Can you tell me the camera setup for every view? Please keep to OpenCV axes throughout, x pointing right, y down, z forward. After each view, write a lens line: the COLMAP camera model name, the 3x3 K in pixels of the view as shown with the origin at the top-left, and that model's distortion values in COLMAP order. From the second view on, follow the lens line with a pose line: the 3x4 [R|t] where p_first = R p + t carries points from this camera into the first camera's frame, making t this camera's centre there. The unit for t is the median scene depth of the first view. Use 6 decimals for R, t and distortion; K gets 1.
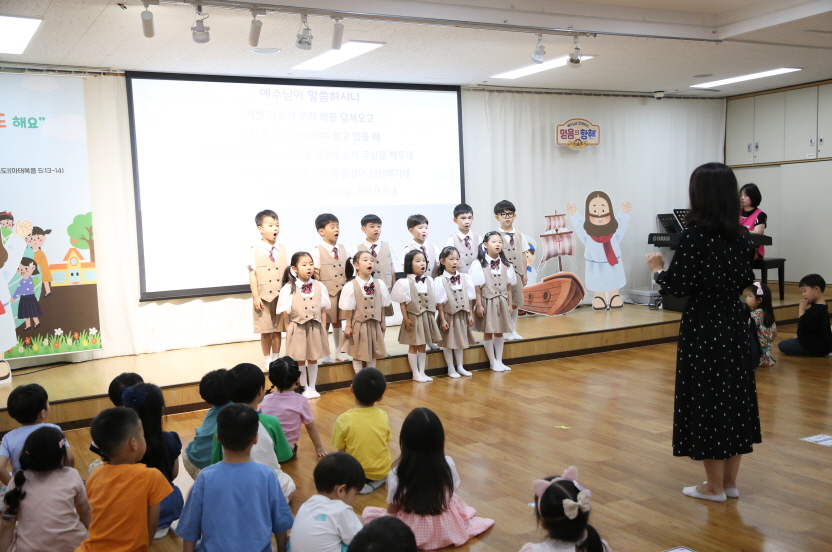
lens RADIAL K [[866.3, 0, 416.0], [0, 866.3, 276.0], [0, 0, 1]] dist [-0.007556, 0.275238]
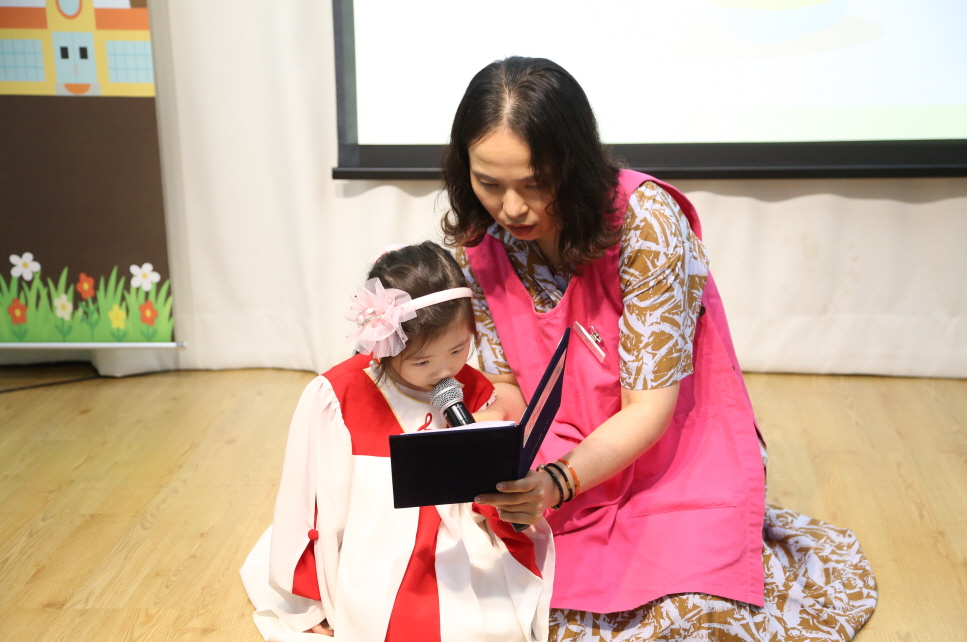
lens RADIAL K [[1439.2, 0, 481.7], [0, 1439.2, 309.4], [0, 0, 1]] dist [0.193002, -0.056801]
pose [[0.830618, 0.173511, -0.529120, -0.051969], [-0.060435, 0.972691, 0.224098, -0.032648], [0.553553, -0.154163, 0.818421, 0.705578]]
